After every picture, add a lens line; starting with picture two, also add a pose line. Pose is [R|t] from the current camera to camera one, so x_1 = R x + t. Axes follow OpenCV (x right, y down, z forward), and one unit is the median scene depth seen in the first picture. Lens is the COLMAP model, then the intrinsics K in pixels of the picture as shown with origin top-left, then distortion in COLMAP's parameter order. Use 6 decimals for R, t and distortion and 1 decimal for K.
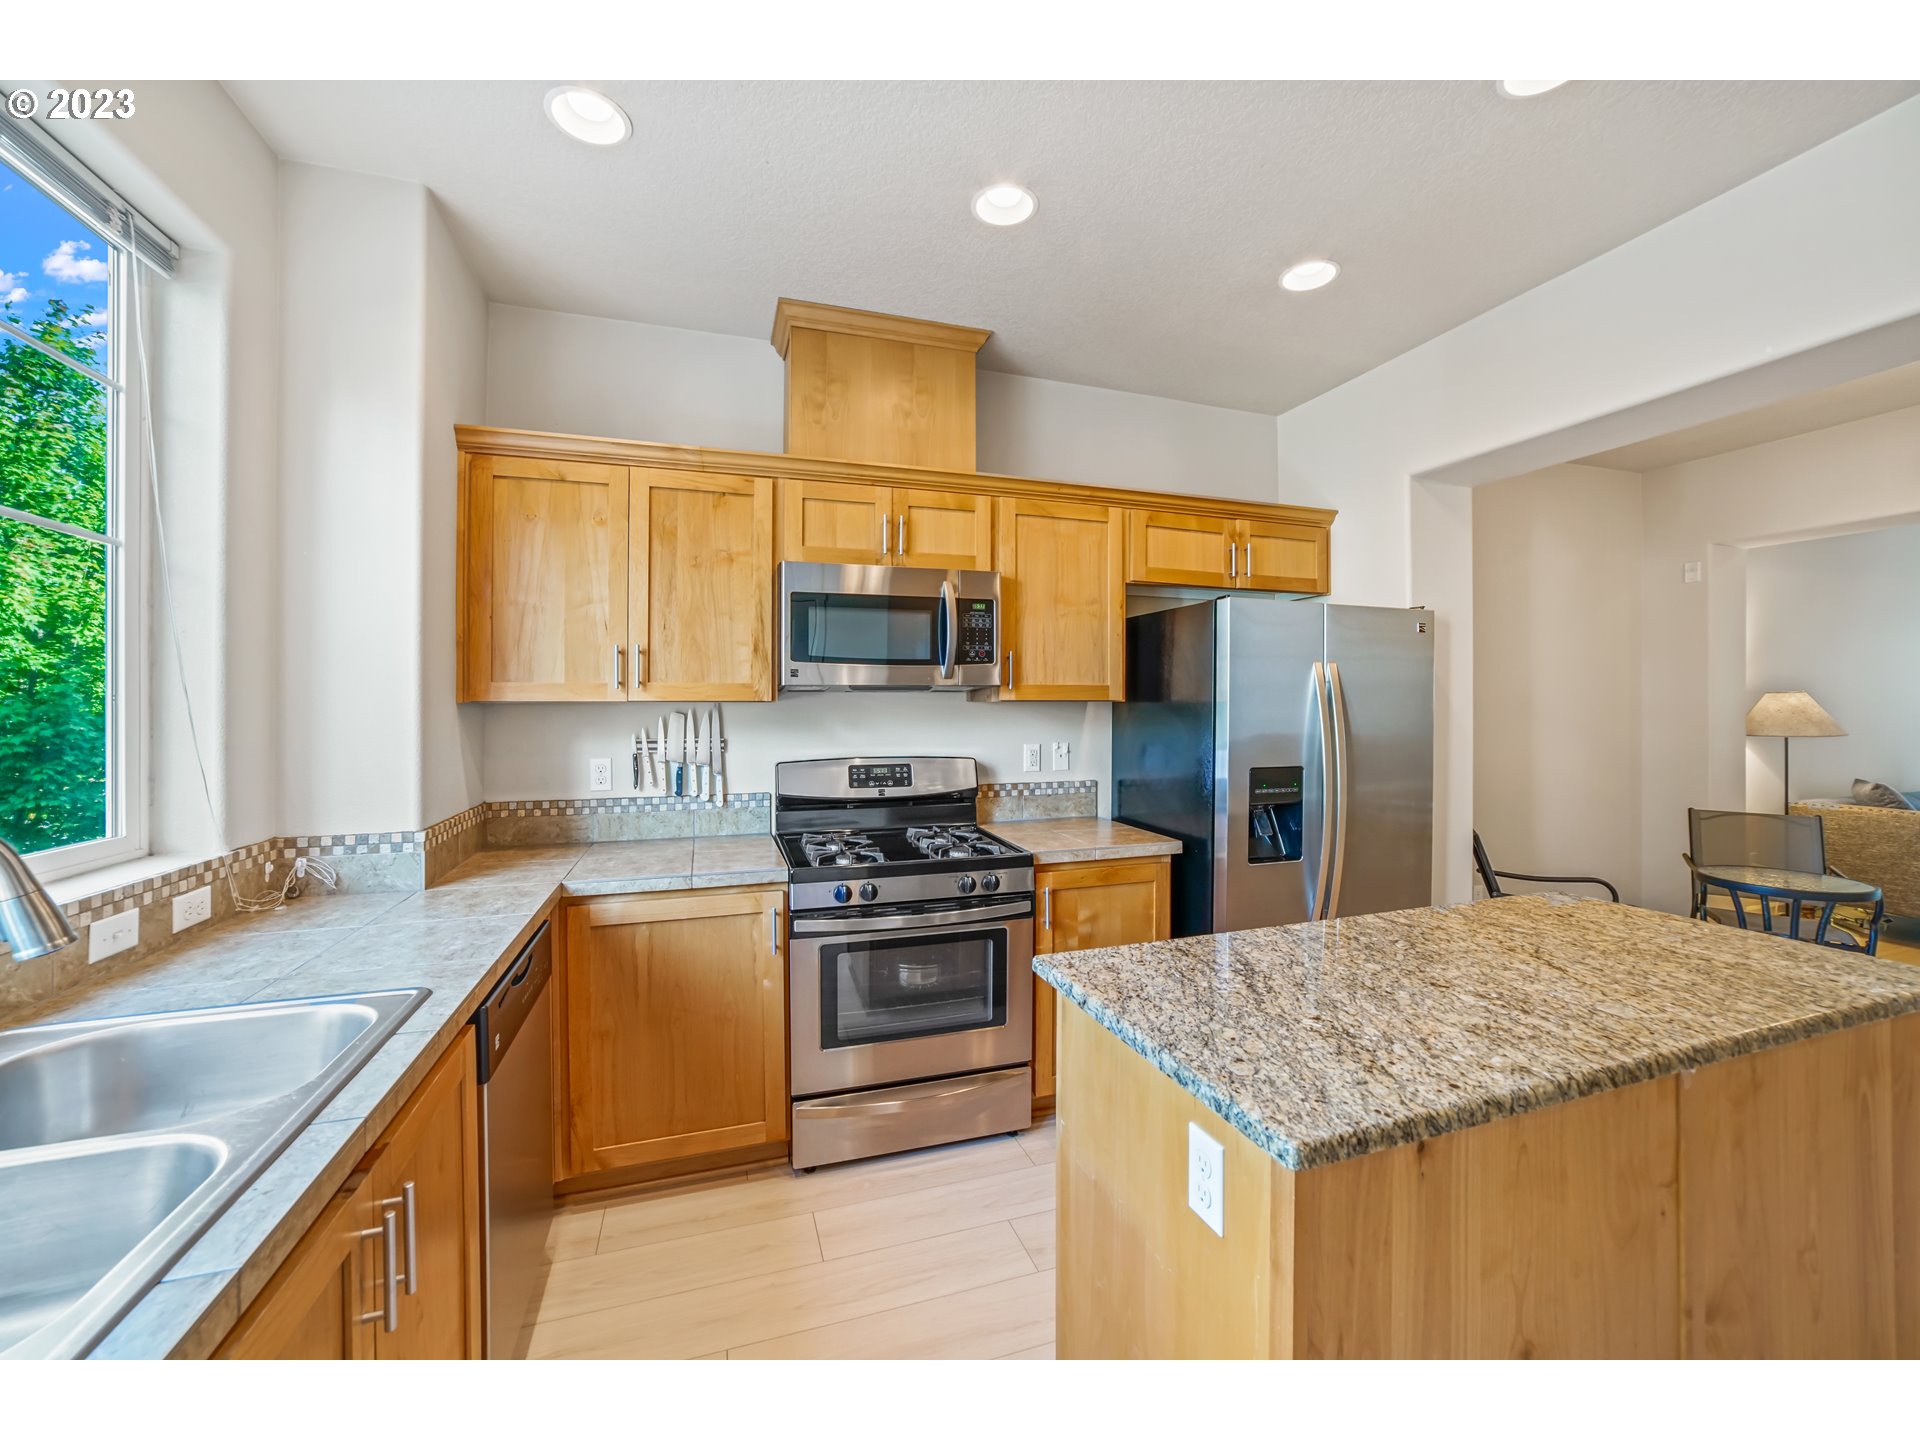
lens RADIAL K [[777.2, 0, 960.0], [0, 777.2, 720.0], [0, 0, 1]] dist [-0.000860, 0.010561]
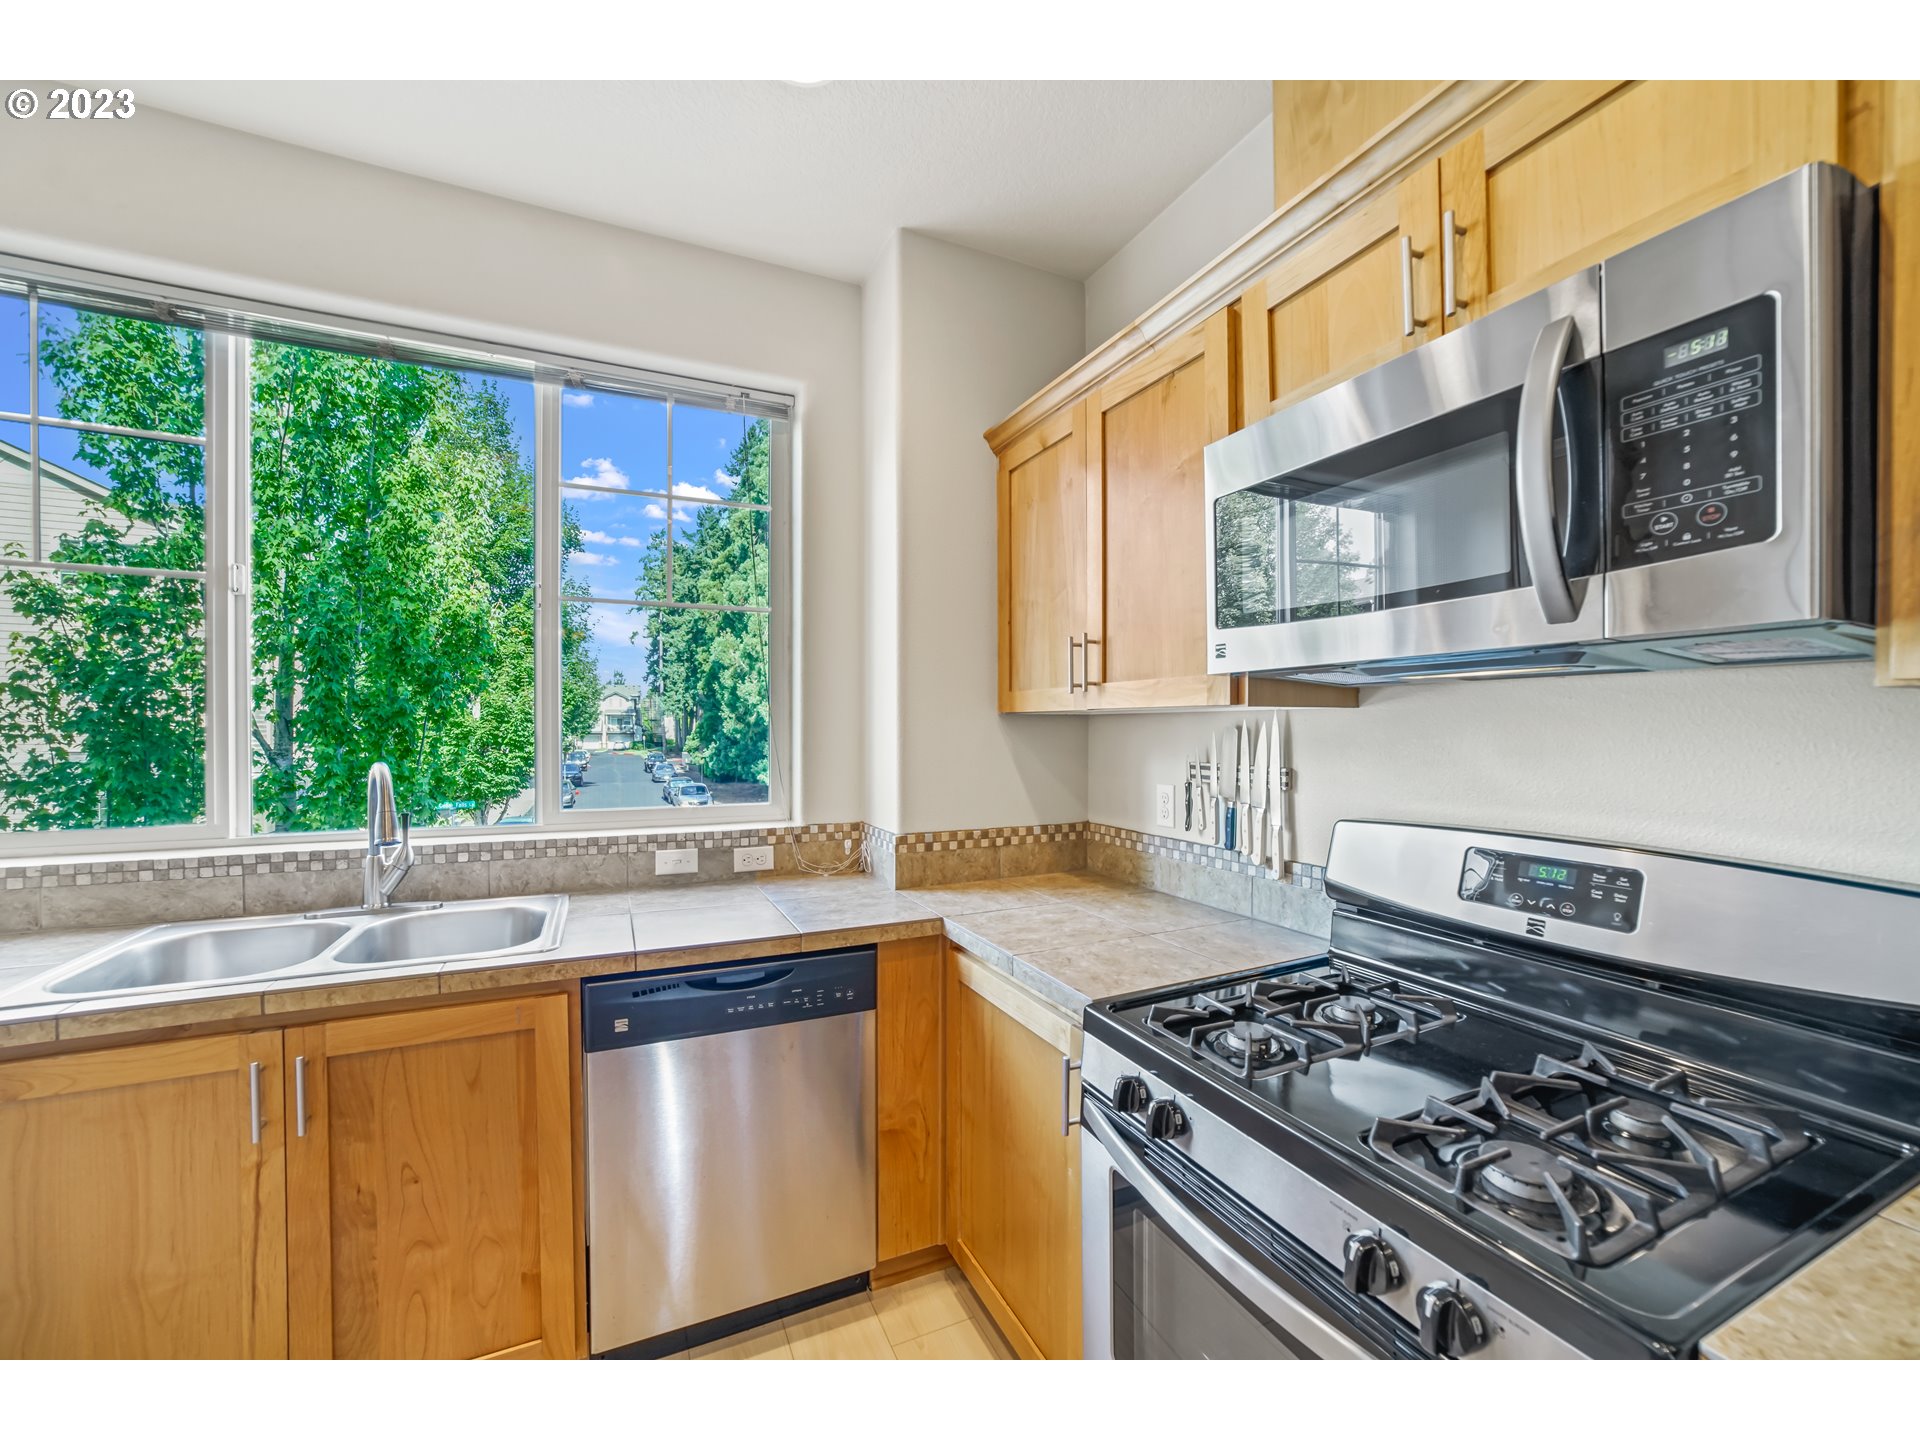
lens RADIAL K [[767.9, 0, 971.5], [0, 767.9, 727.6], [0, 0, 1]] dist [-0.036520, 0.020747]
pose [[0.133557, 0.004592, -0.991030, 0.266044], [-0.018567, 0.999825, 0.002130, -0.004786], [0.990867, 0.018115, 0.133619, 0.717176]]
